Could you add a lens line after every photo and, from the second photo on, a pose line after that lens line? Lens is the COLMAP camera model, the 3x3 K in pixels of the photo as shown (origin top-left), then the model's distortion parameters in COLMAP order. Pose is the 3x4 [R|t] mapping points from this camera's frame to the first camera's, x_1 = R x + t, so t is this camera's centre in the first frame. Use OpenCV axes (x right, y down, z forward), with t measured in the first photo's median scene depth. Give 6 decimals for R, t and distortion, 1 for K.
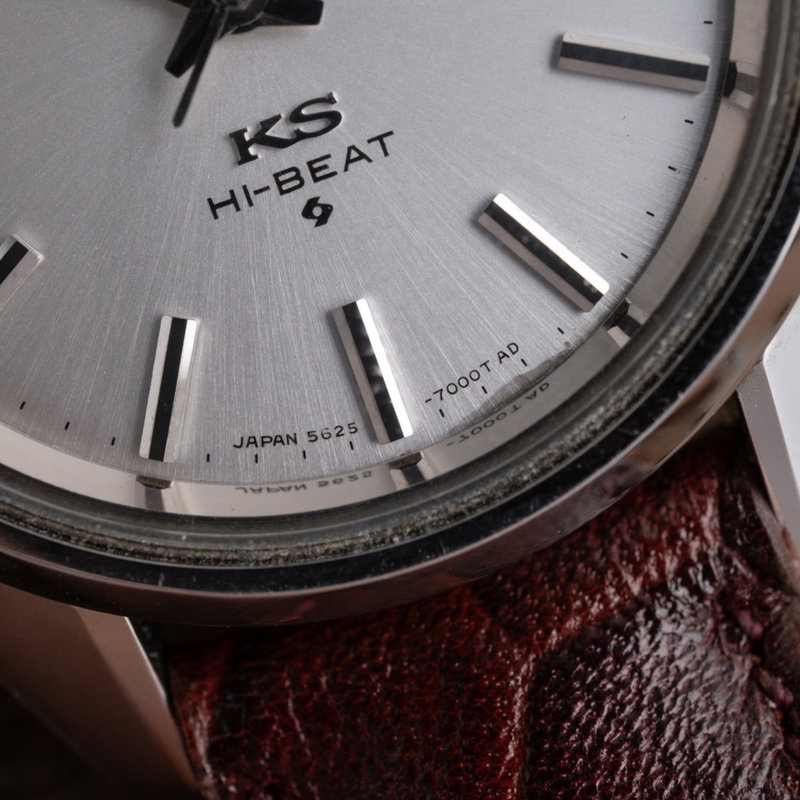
lens RADIAL K [[2253.9, 0, 413.5], [0, 2253.9, 399.7], [0, 0, 1]] dist [0.195331, 0.000000]
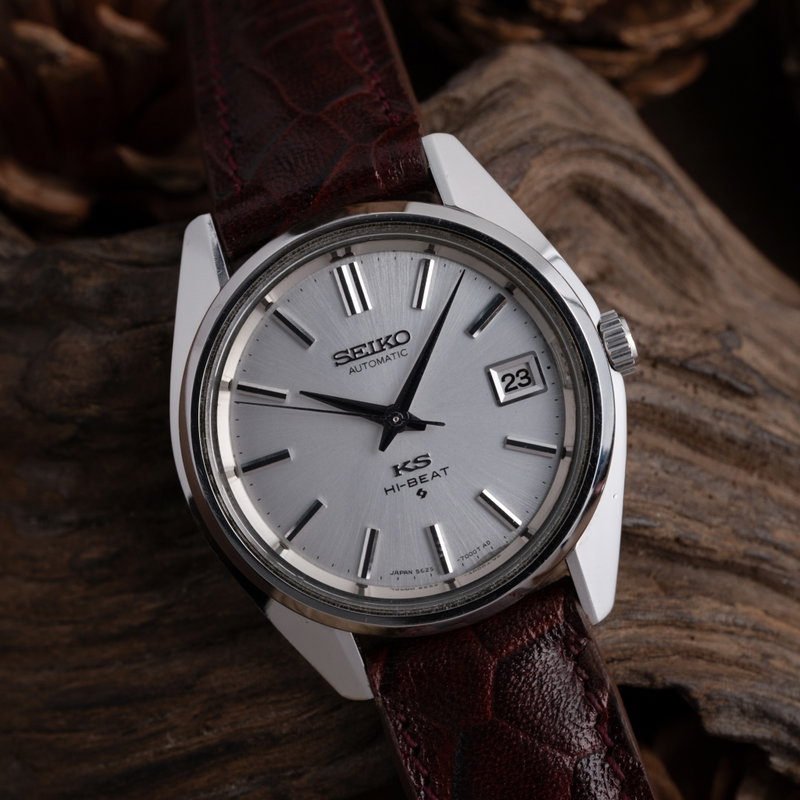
lens RADIAL K [[2253.9, 0, 401.3], [0, 2253.9, 403.1], [0, 0, 1]] dist [0.195331, 0.000000]
pose [[0.998714, 0.025933, -0.043567, 0.054646], [-0.029690, 0.995684, -0.087928, 0.056911], [0.041099, 0.089108, 0.995174, -1.902593]]
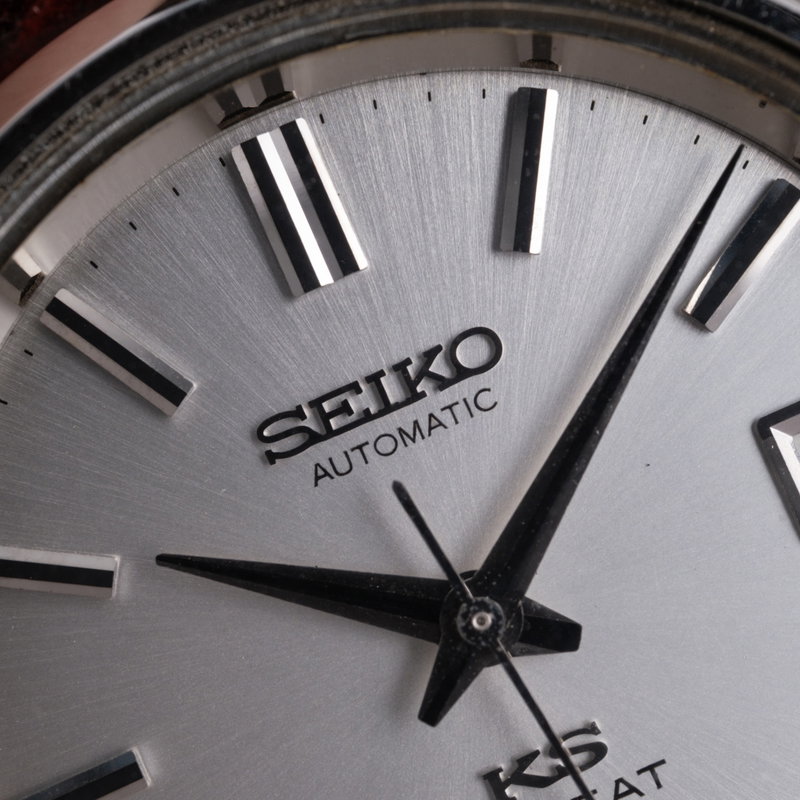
lens RADIAL K [[2253.9, 0, 392.7], [0, 2253.9, 396.3], [0, 0, 1]] dist [0.195331, 0.000000]
pose [[0.997819, -0.063551, 0.017845, -0.122733], [0.065073, 0.992409, -0.104352, -0.174097], [-0.011078, 0.105285, 0.994380, 0.095850]]
